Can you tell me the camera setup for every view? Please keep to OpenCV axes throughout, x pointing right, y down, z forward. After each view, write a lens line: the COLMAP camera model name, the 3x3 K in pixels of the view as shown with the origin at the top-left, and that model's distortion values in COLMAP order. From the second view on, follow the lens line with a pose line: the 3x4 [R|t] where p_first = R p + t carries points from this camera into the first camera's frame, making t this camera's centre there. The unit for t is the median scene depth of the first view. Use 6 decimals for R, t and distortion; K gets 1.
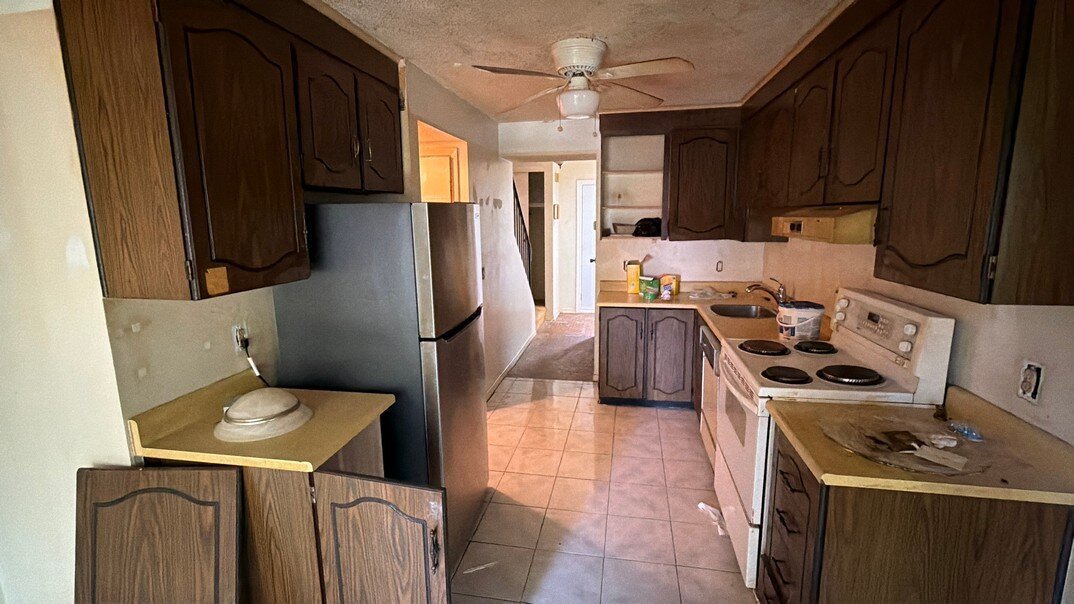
lens RADIAL K [[481.9, 0, 537.0], [0, 481.9, 302.0], [0, 0, 1]] dist [0.004057, 0.000192]
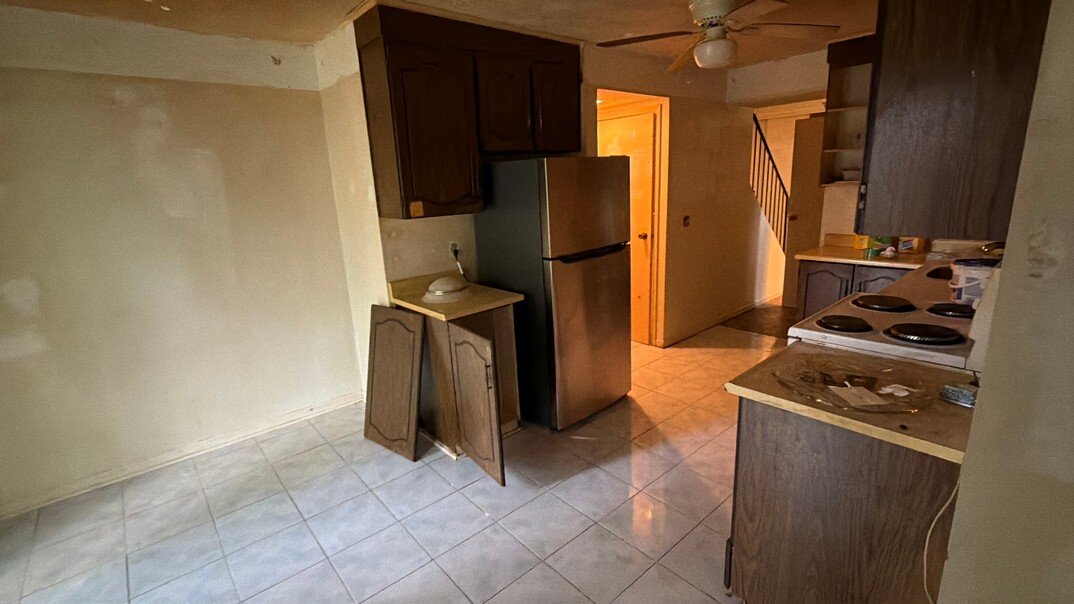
lens RADIAL K [[481.9, 0, 537.0], [0, 481.9, 302.0], [0, 0, 1]] dist [0.004057, 0.000192]
pose [[0.786003, 0.127778, -0.604874, 0.675387], [-0.074058, 0.990823, 0.113074, 0.051247], [0.613771, -0.044081, 0.788253, -0.130890]]
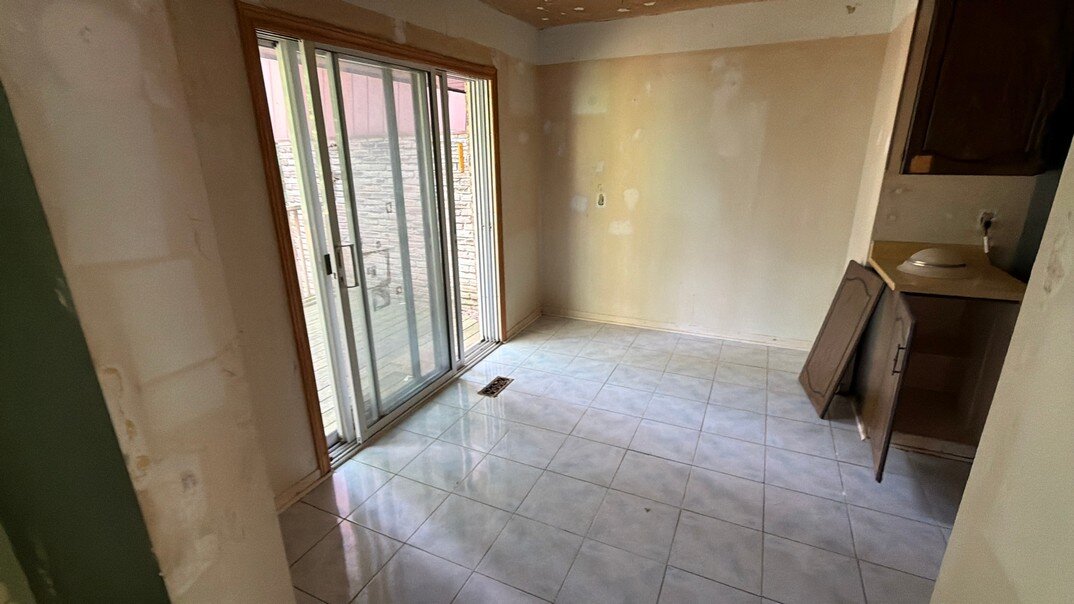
lens RADIAL K [[481.9, 0, 537.0], [0, 481.9, 302.0], [0, 0, 1]] dist [0.004057, 0.000192]
pose [[-0.243601, 0.316033, -0.916942, 1.035794], [-0.157355, 0.920018, 0.358897, 0.001122], [0.957026, 0.231713, -0.174388, 0.135435]]
